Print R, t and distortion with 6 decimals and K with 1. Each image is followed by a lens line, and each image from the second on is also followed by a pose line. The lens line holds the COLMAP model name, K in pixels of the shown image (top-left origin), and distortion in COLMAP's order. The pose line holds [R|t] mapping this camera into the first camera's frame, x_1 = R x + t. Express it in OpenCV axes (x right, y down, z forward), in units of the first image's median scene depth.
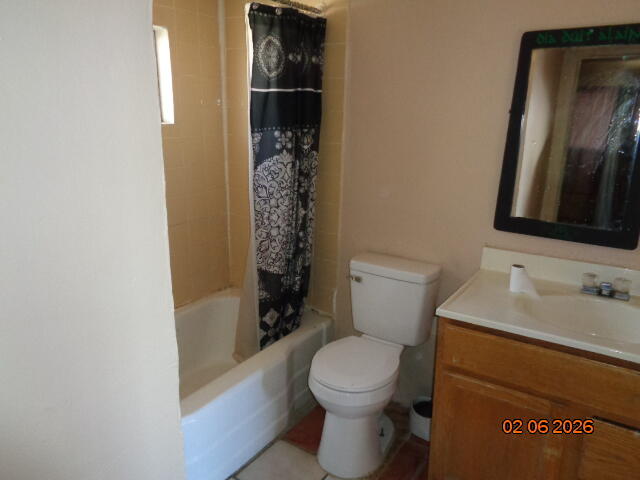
lens RADIAL K [[482.0, 0, 319.9], [0, 482.0, 237.6], [0, 0, 1]] dist [0.000224, 0.004887]
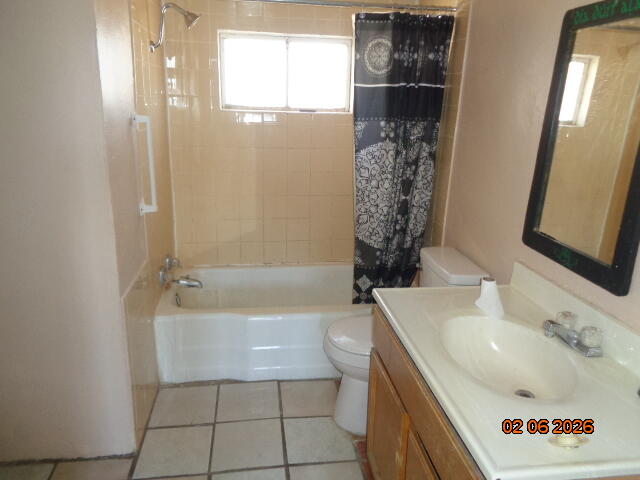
lens RADIAL K [[482.0, 0, 319.9], [0, 482.0, 237.6], [0, 0, 1]] dist [0.000224, 0.004887]
pose [[0.660427, 0.214017, -0.719745, 0.683252], [-0.214825, 0.972310, 0.091998, -0.025190], [0.719504, 0.093861, 0.688116, 0.128088]]
